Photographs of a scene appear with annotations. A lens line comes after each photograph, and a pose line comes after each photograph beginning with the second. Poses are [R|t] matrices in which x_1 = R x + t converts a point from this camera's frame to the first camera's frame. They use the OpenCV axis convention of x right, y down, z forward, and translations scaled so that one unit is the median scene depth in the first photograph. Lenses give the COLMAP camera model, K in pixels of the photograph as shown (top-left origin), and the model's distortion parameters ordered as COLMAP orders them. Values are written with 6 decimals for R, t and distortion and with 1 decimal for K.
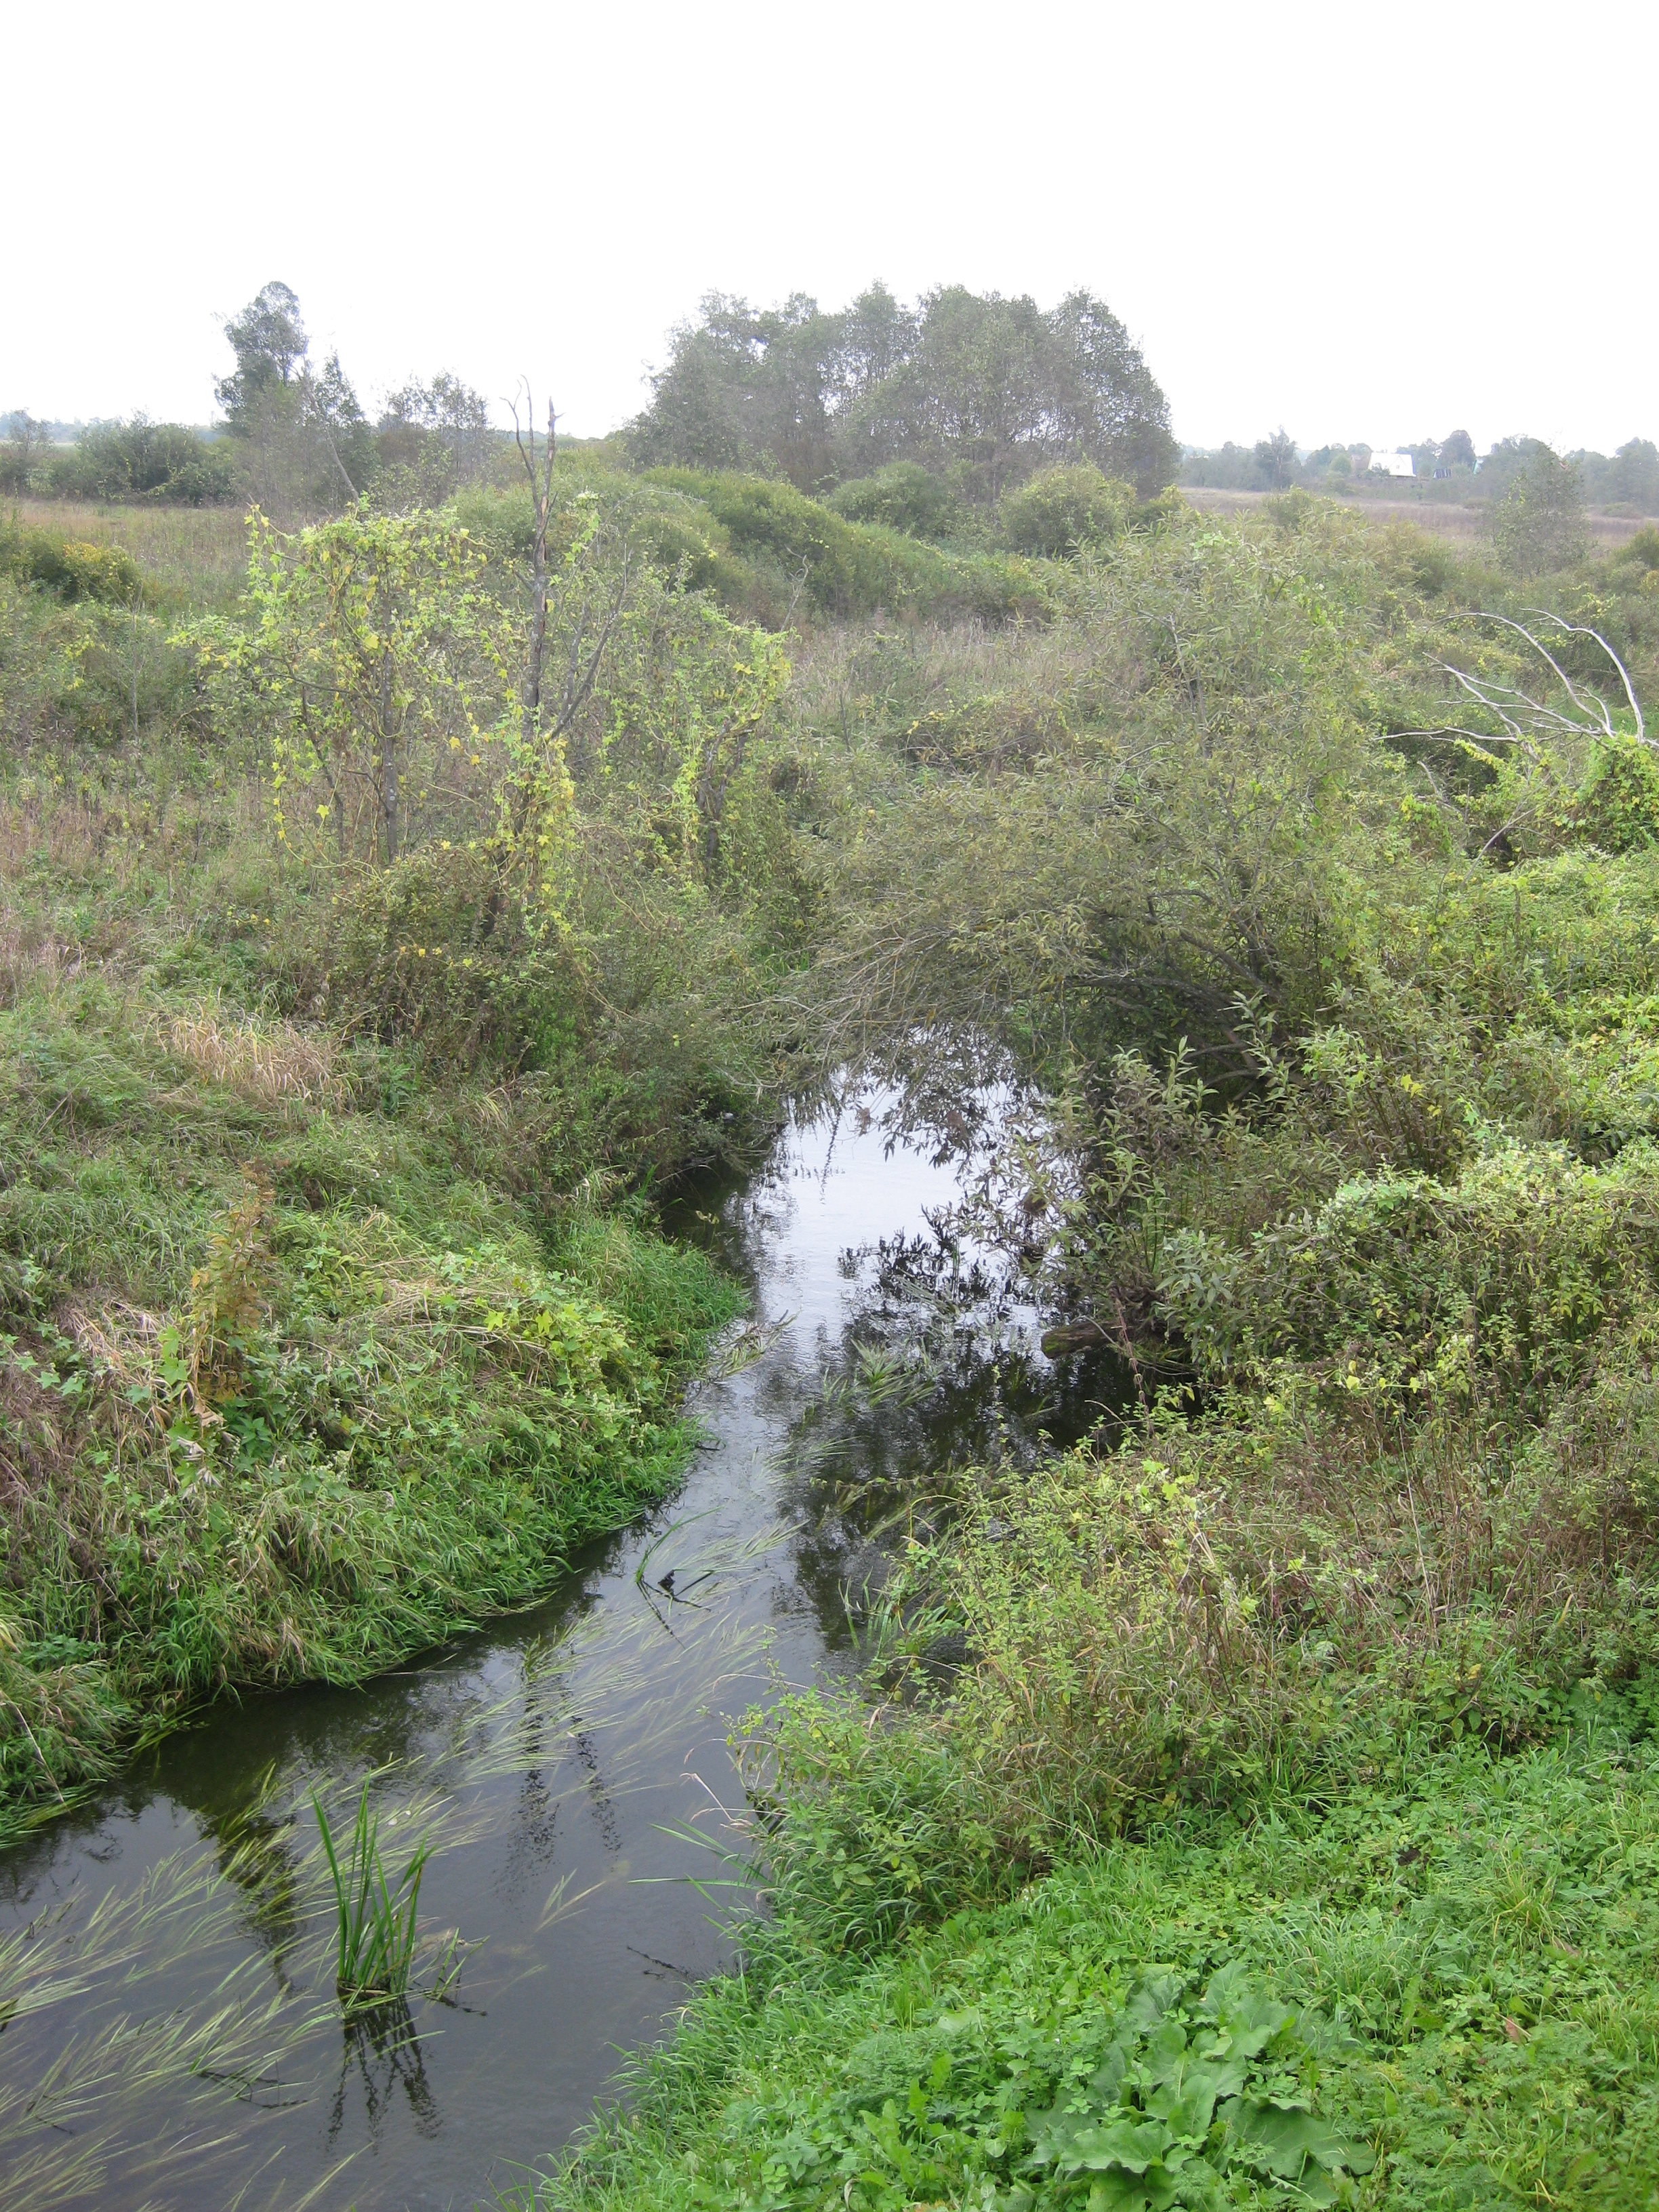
lens RADIAL K [[2509.4, 0, 829.5], [0, 2509.4, 1106.0], [0, 0, 1]] dist [-0.127303, 0.049149]
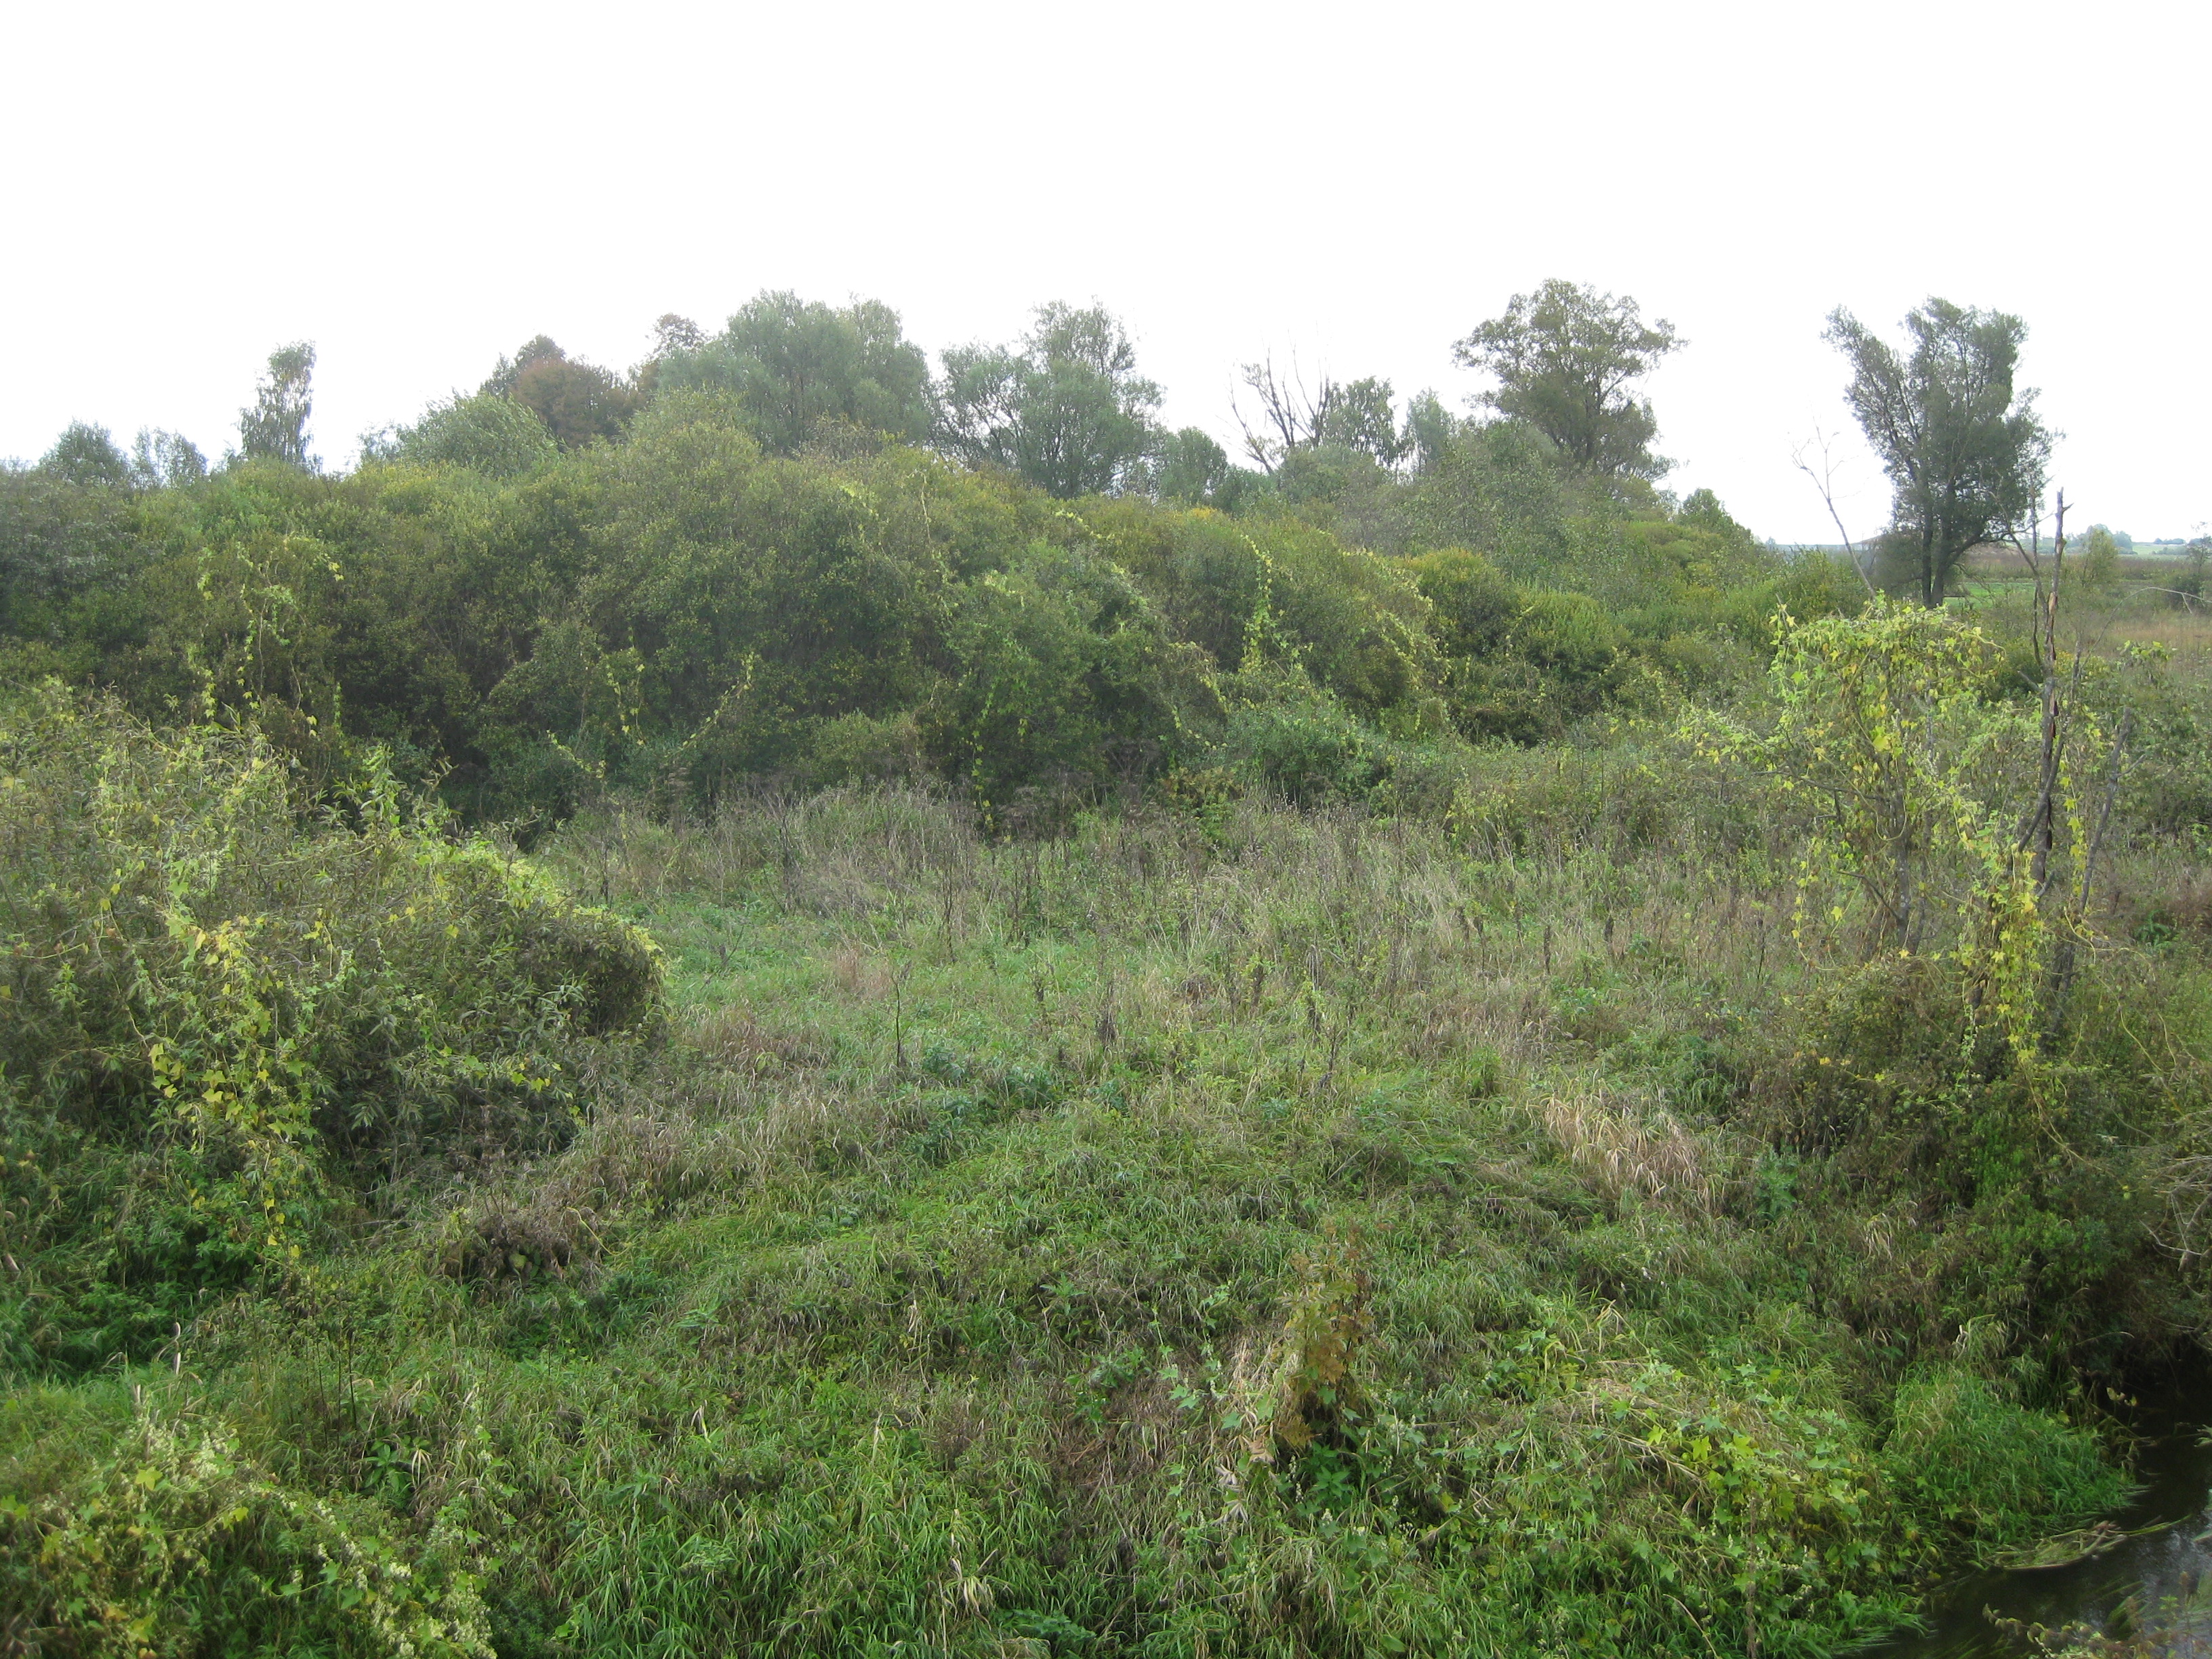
lens RADIAL K [[2509.4, 0, 1106.0], [0, 2509.4, 829.5], [0, 0, 1]] dist [-0.127303, 0.049149]
pose [[0.692826, 0.036740, -0.720169, 0.414778], [-0.148254, 0.984624, -0.092394, -0.025477], [0.705701, 0.170781, 0.687619, 0.170801]]
